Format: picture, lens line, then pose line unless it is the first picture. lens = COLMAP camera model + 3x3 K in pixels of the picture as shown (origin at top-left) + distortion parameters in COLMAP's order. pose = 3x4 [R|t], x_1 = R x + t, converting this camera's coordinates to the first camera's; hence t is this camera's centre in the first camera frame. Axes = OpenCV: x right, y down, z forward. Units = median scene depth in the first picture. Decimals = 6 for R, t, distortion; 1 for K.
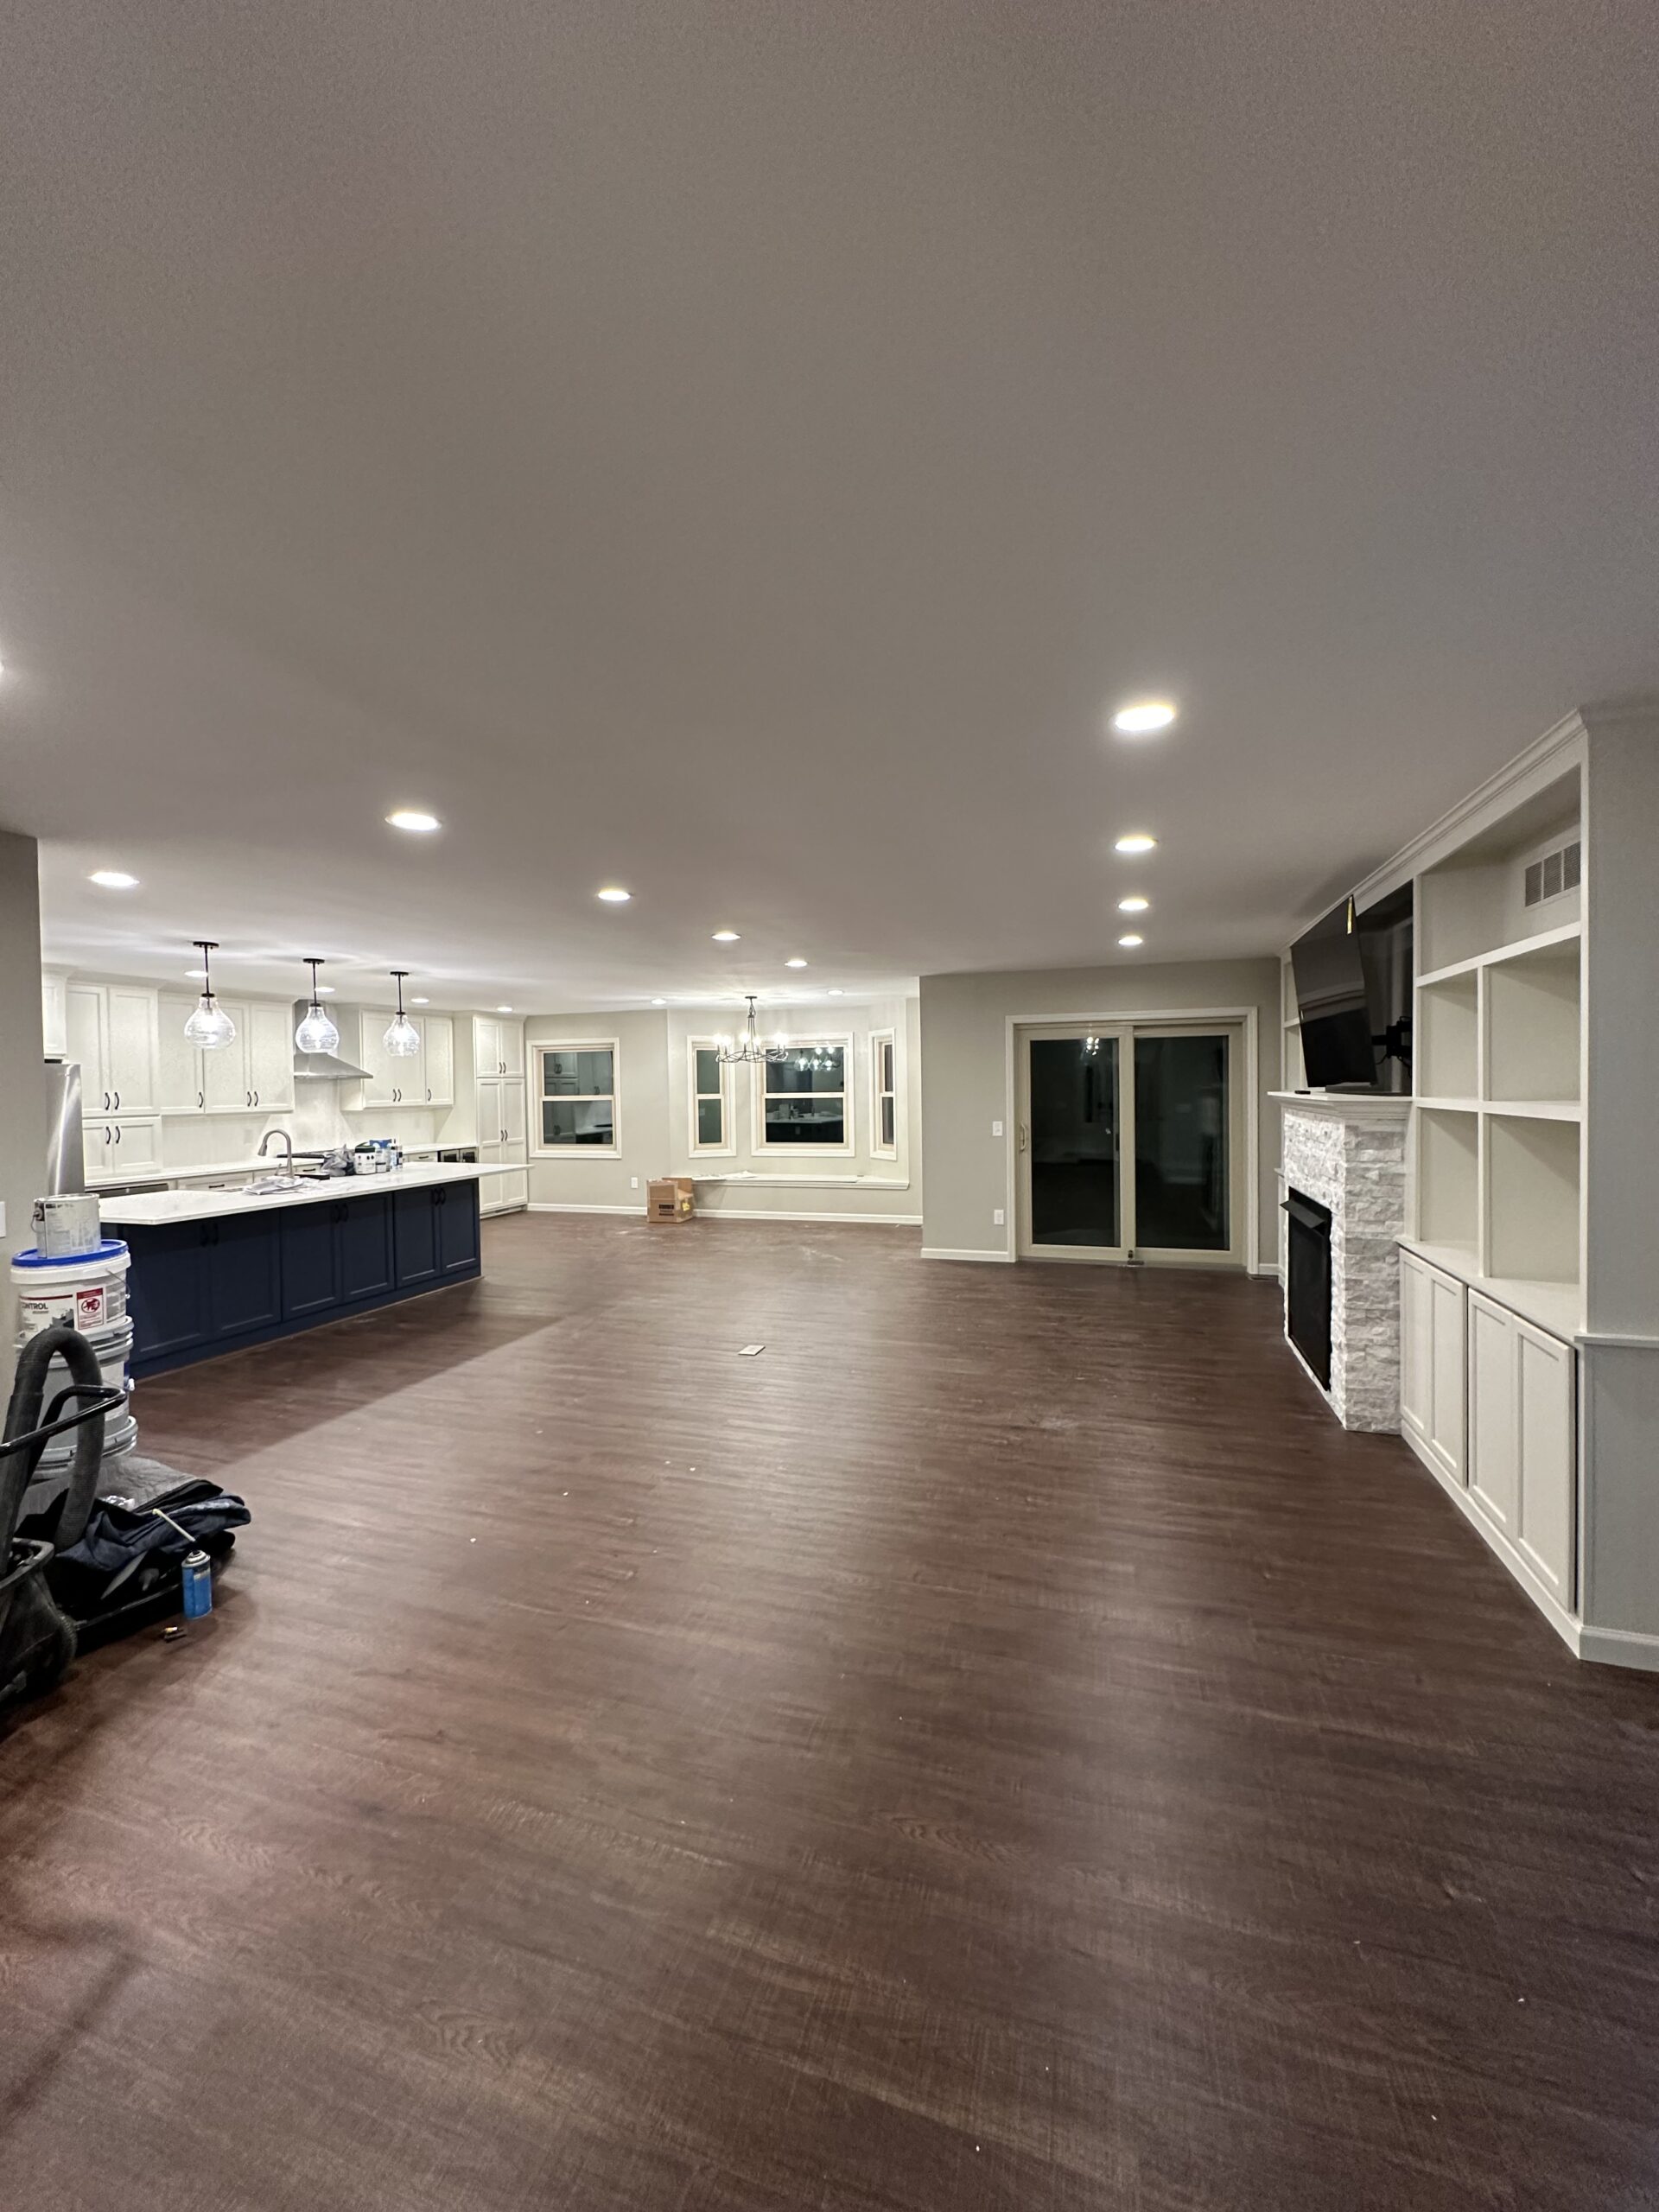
lens RADIAL K [[877.1, 0, 812.7], [0, 877.1, 1105.0], [0, 0, 1]] dist [-0.000770, 0.000420]
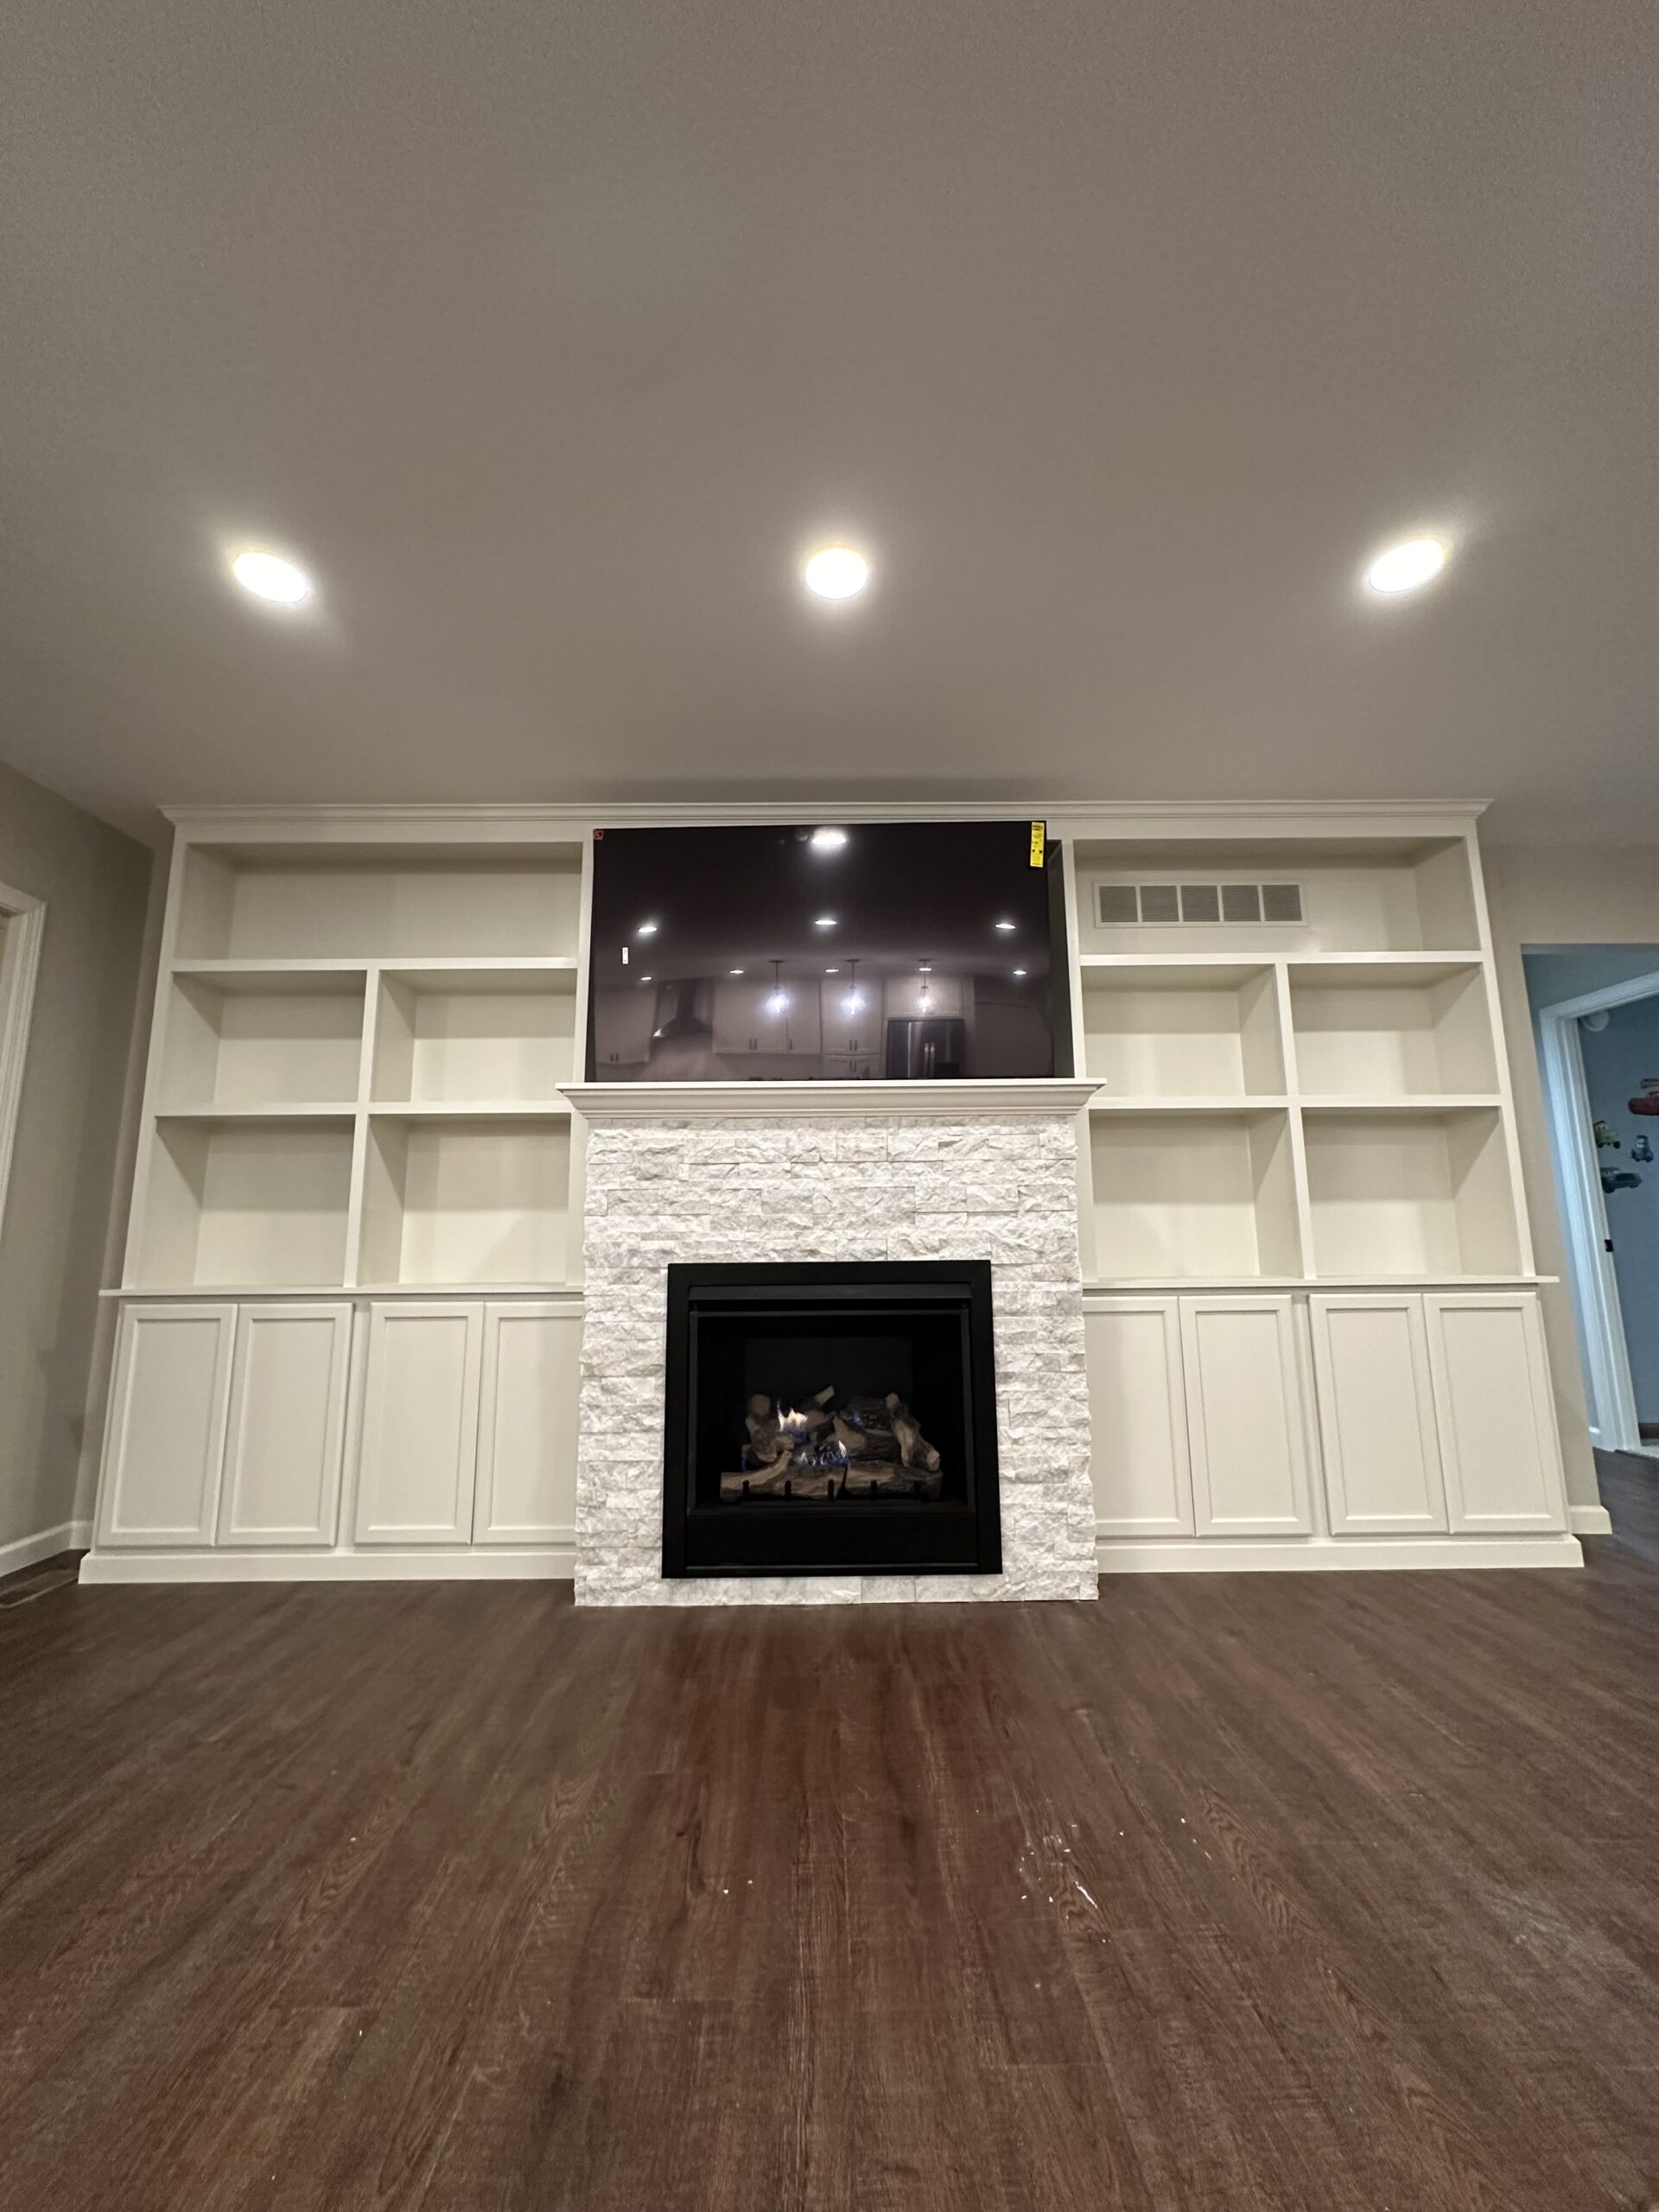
lens RADIAL K [[877.1, 0, 829.6], [0, 877.1, 1104.0], [0, 0, 1]] dist [-0.000770, 0.000420]
pose [[-0.327142, 0.168569, 0.929818, 0.009448], [0.036315, 0.985477, -0.165883, 0.049294], [-0.944277, -0.020501, -0.328513, 0.584213]]
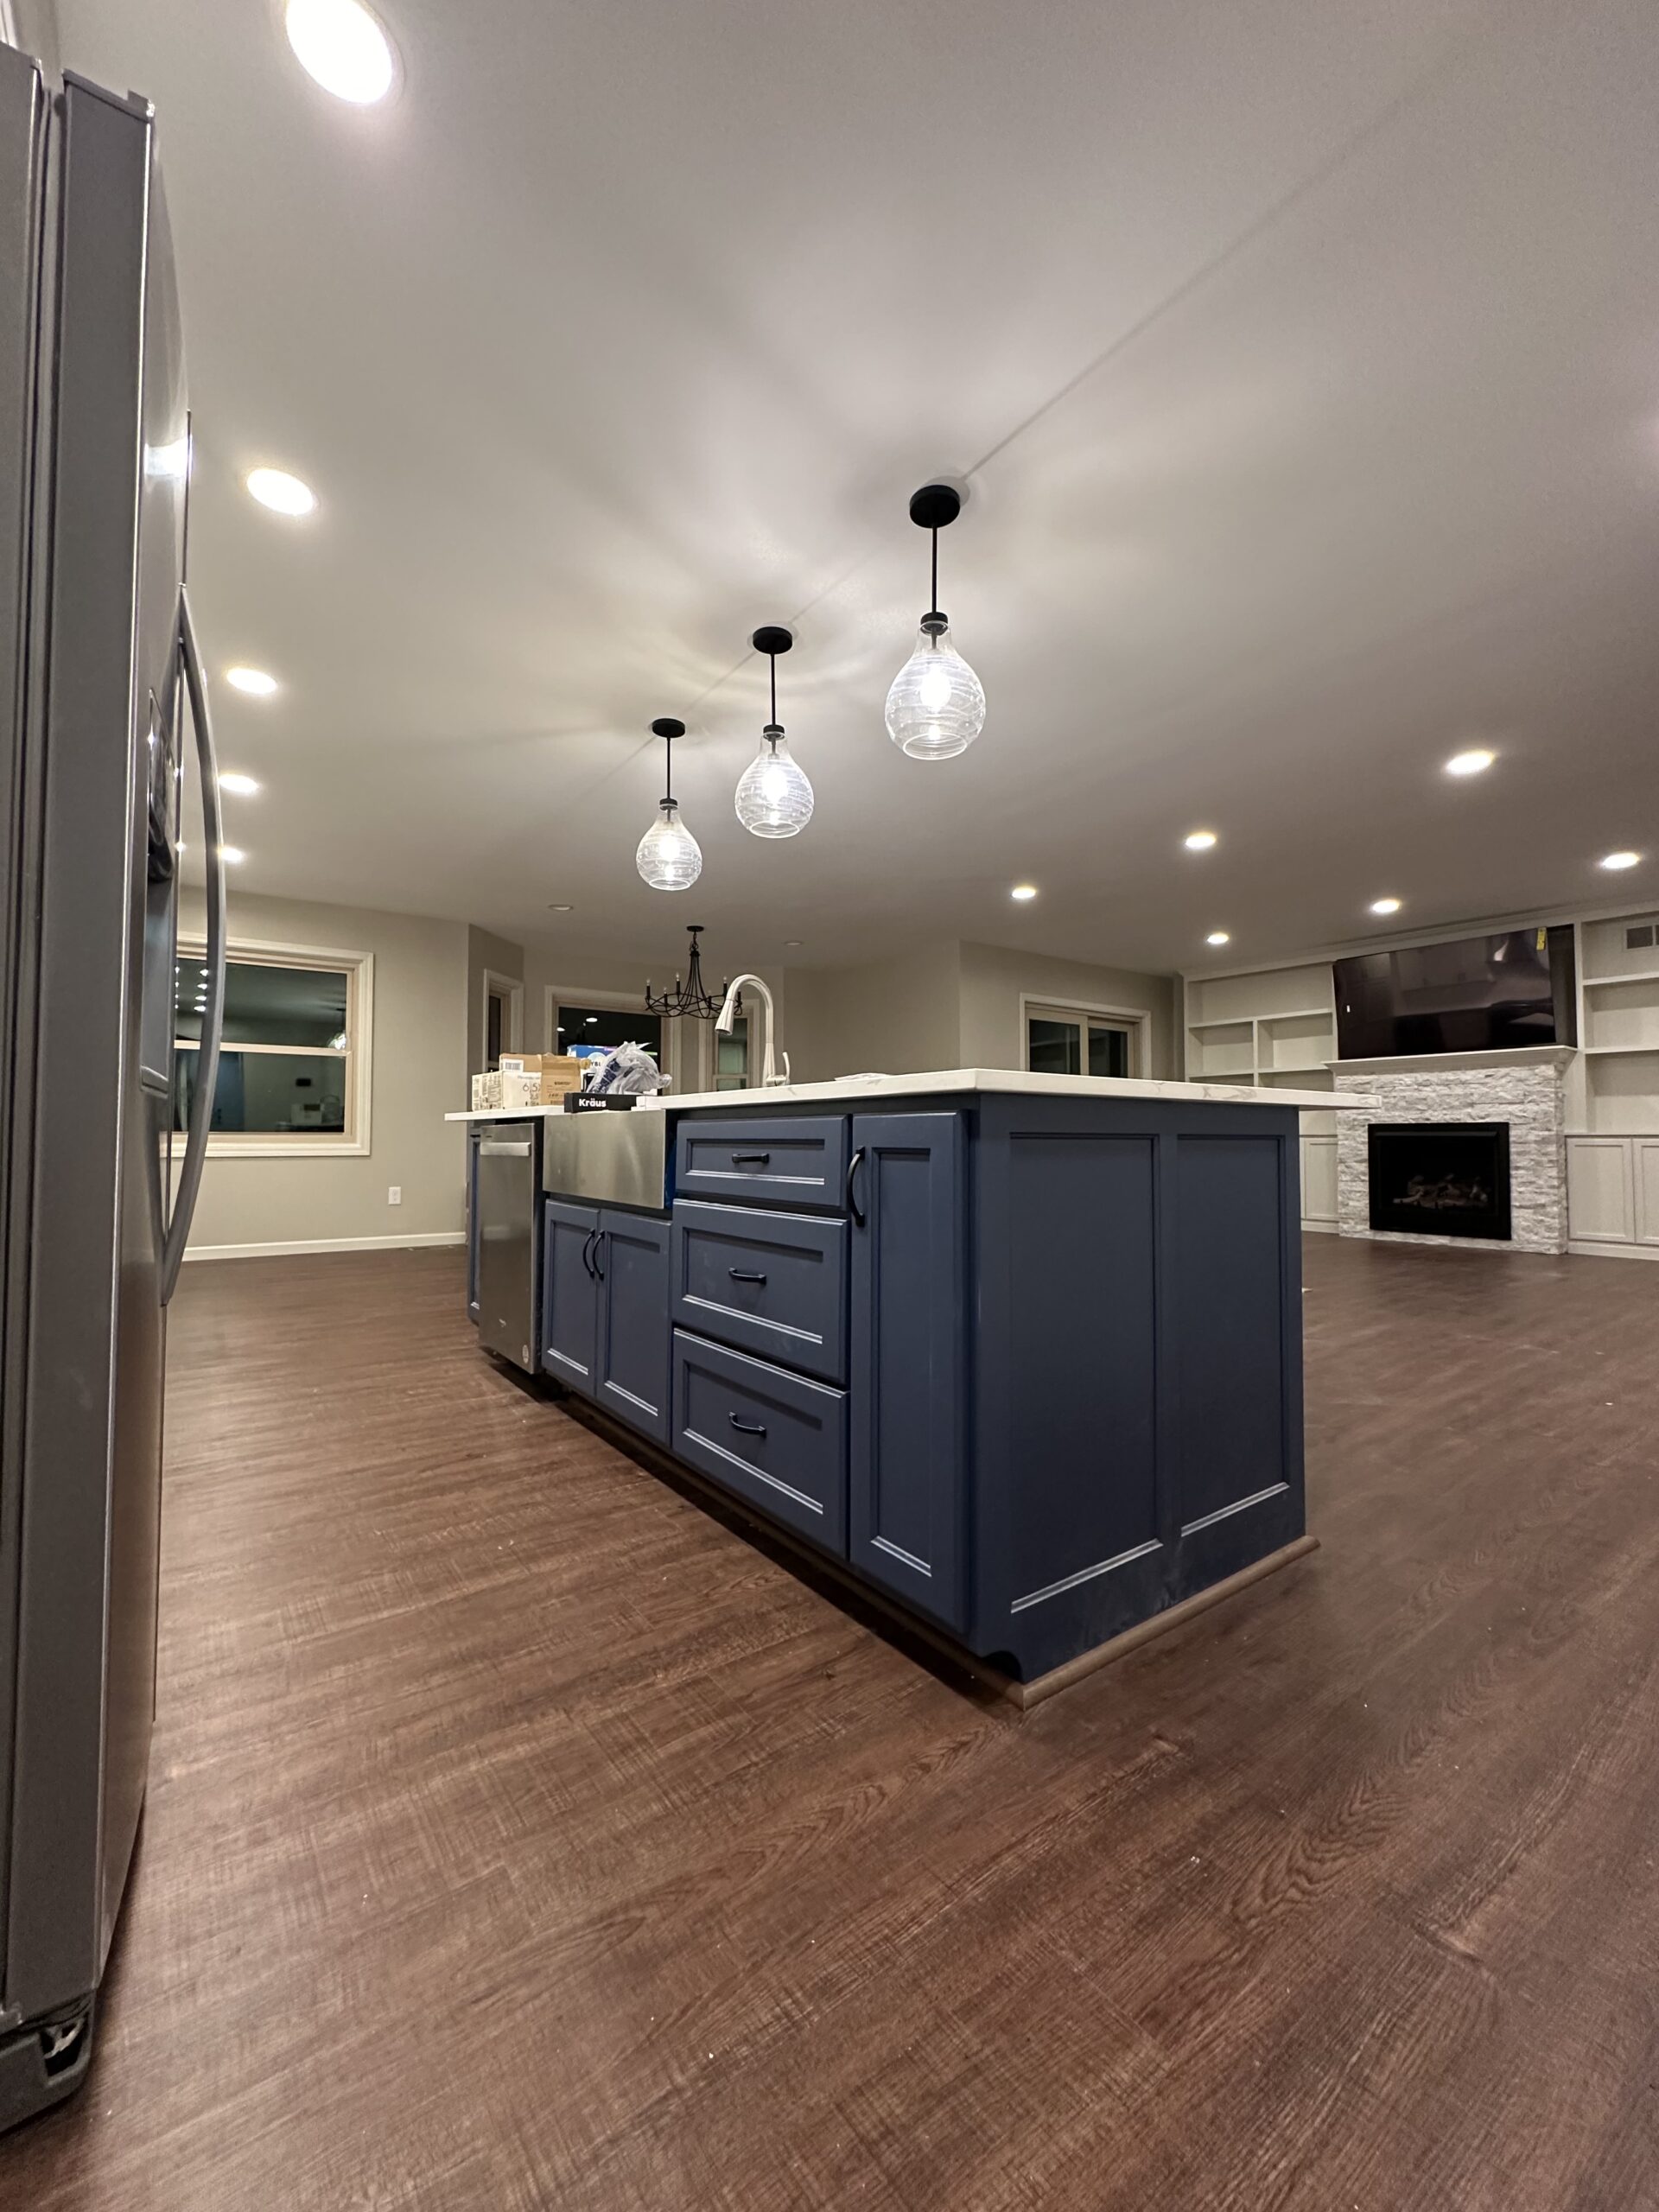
lens RADIAL K [[877.1, 0, 823.1], [0, 877.1, 1114.5], [0, 0, 1]] dist [-0.000770, 0.000420]
pose [[0.580331, 0.037599, 0.813512, -0.631184], [0.007722, 0.998635, -0.051663, 0.080100], [-0.814344, 0.036264, 0.579248, 0.480878]]
